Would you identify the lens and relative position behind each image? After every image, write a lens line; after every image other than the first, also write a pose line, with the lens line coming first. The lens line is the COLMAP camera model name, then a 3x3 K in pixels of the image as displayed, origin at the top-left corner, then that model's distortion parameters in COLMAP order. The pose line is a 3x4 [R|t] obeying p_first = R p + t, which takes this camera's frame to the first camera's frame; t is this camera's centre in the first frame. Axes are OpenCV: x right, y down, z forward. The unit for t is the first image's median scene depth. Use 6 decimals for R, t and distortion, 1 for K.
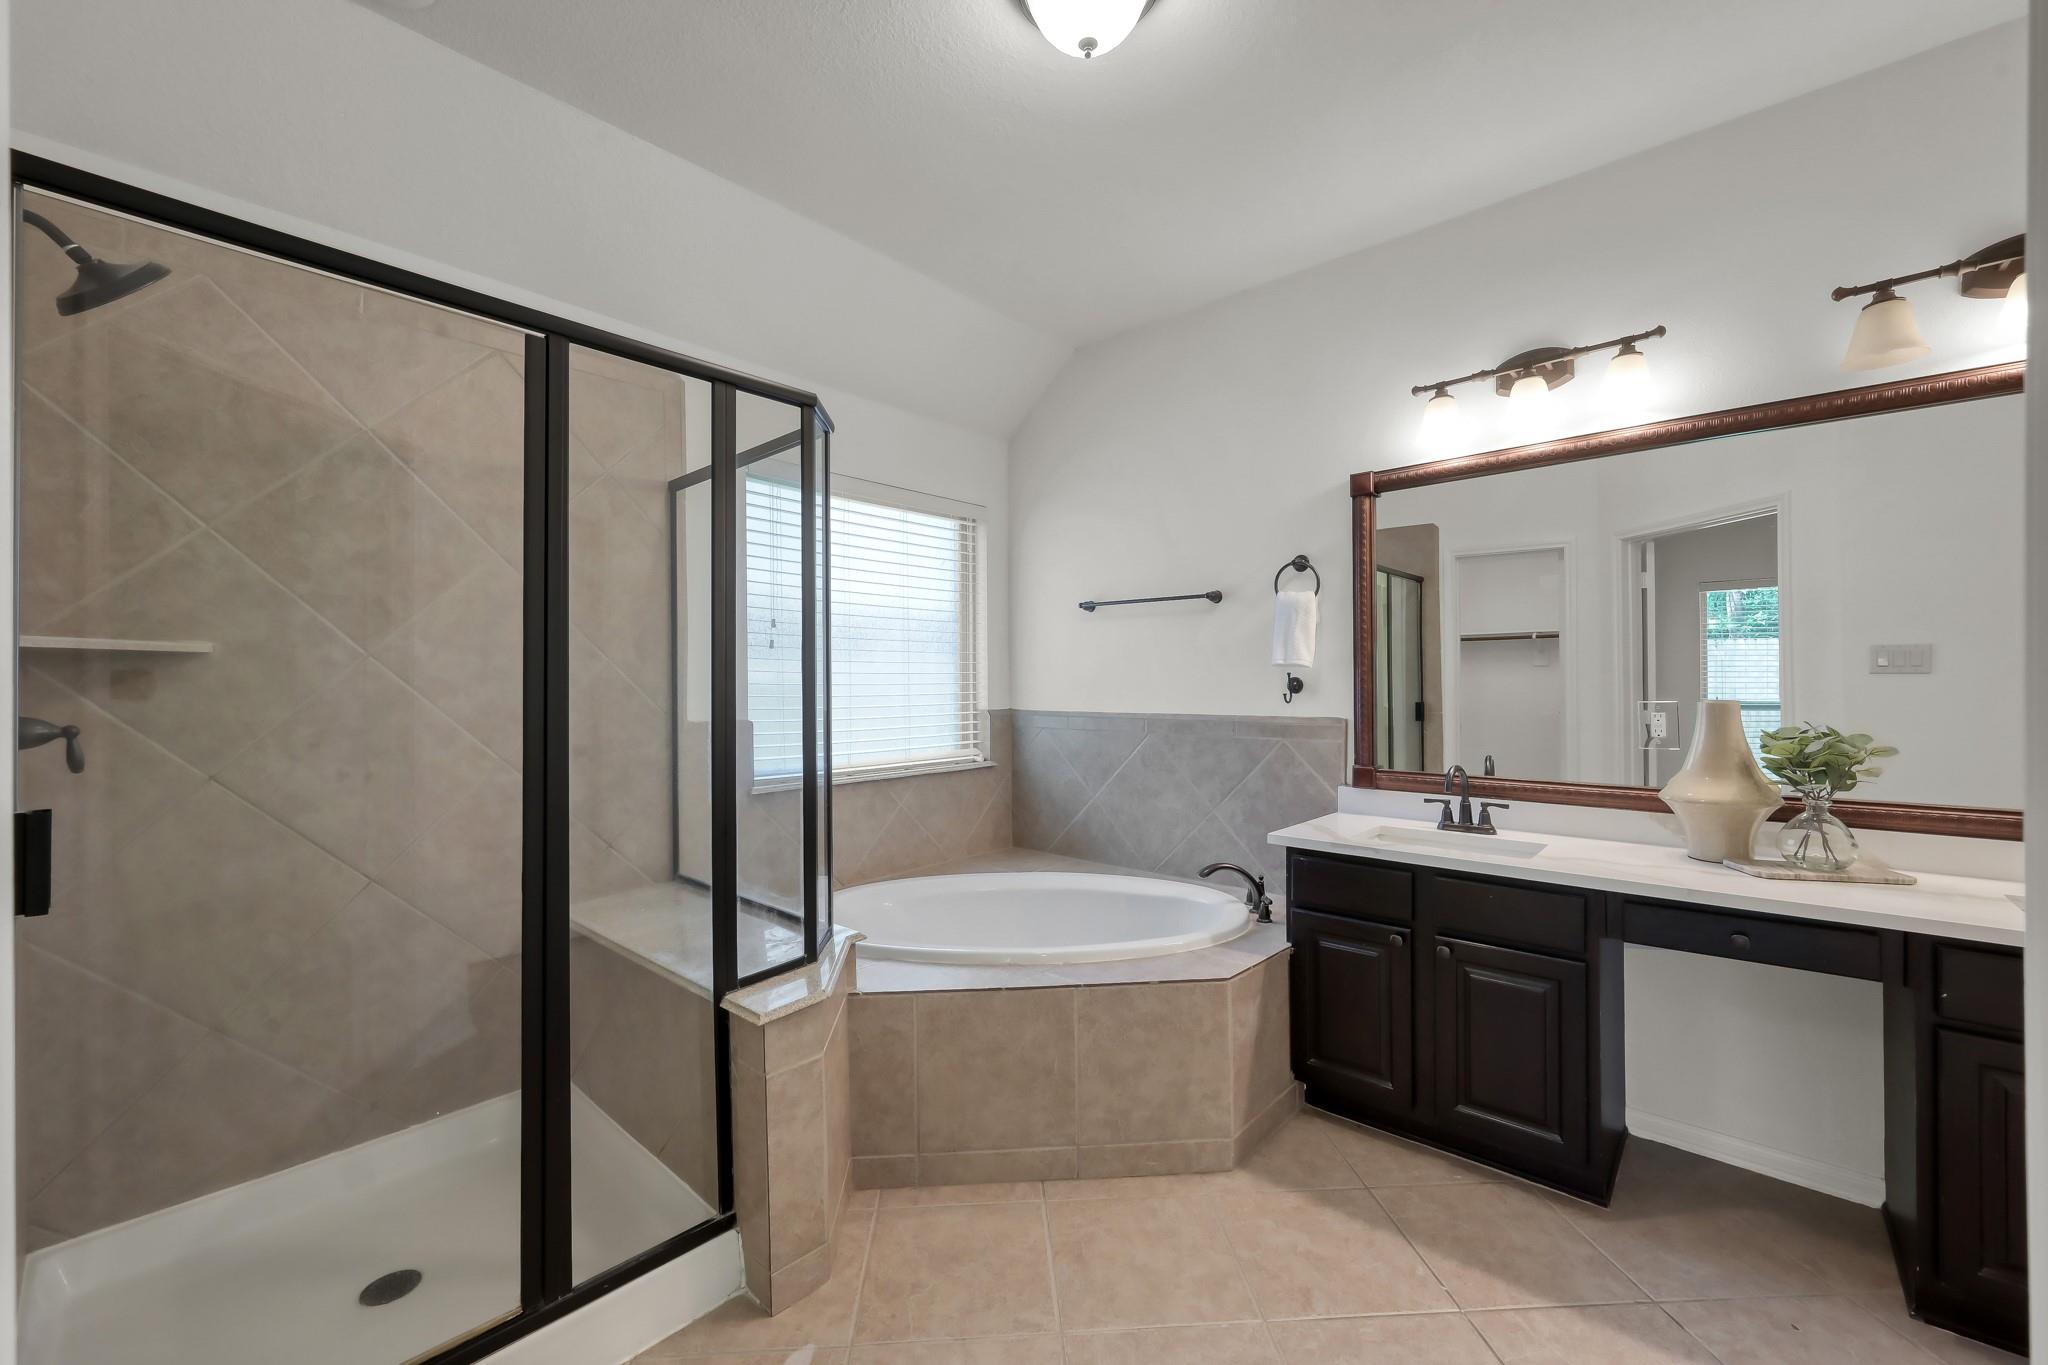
lens RADIAL K [[804.2, 0, 1037.2], [0, 804.2, 681.5], [0, 0, 1]] dist [-0.001868, 0.000246]
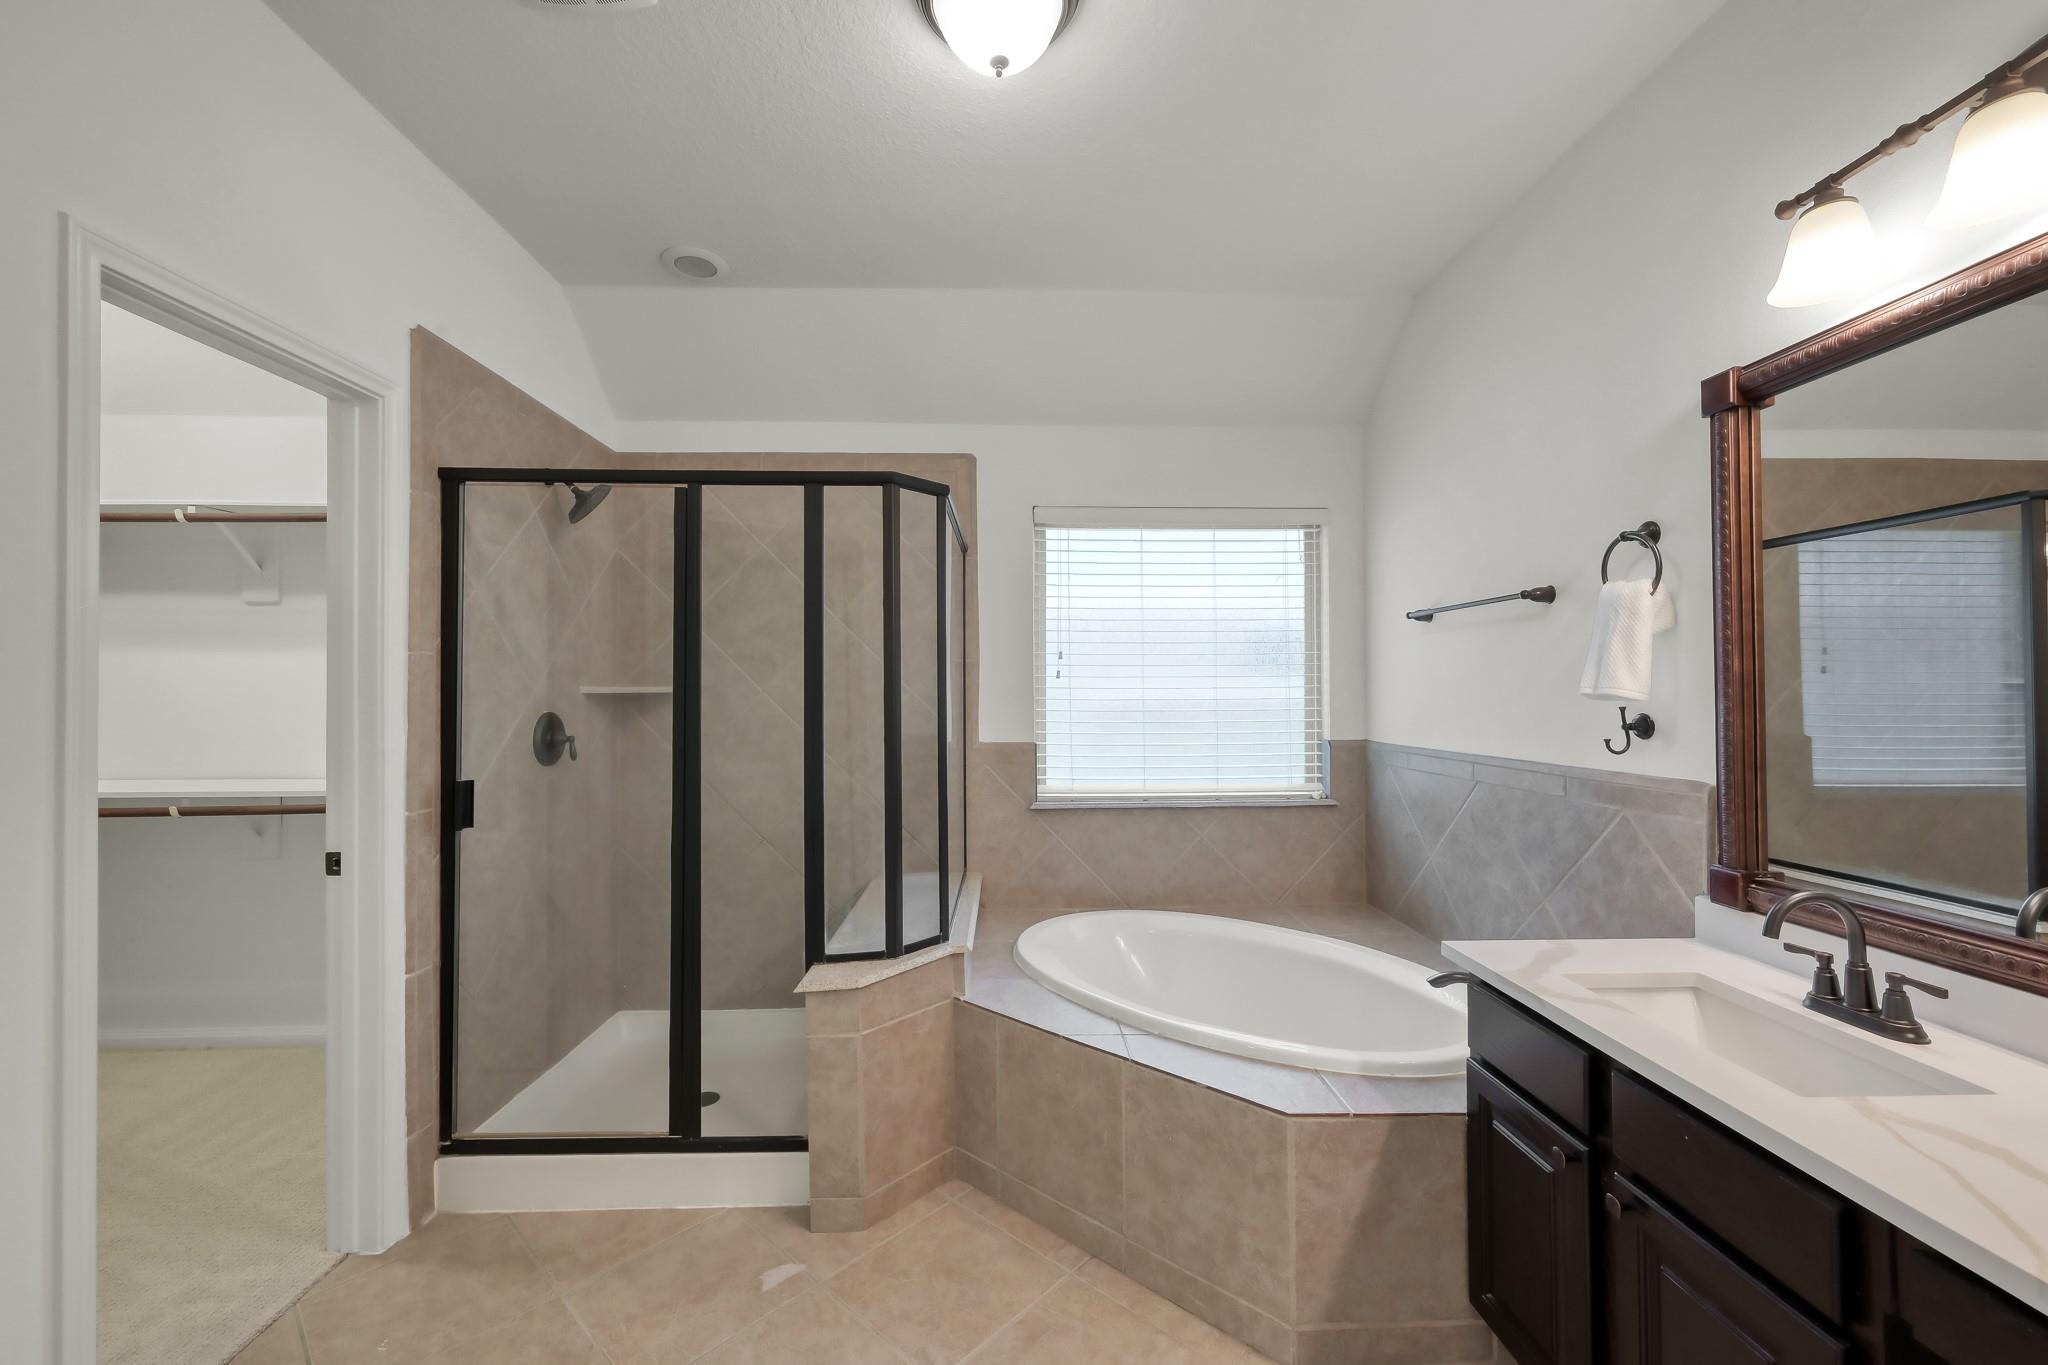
lens RADIAL K [[804.2, 0, 1034.5], [0, 804.2, 684.8], [0, 0, 1]] dist [-0.001868, 0.000246]
pose [[0.697777, -0.006390, -0.716286, 0.472437], [0.000971, 0.999968, -0.007975, -0.025272], [0.716314, 0.004869, 0.697761, 0.222698]]
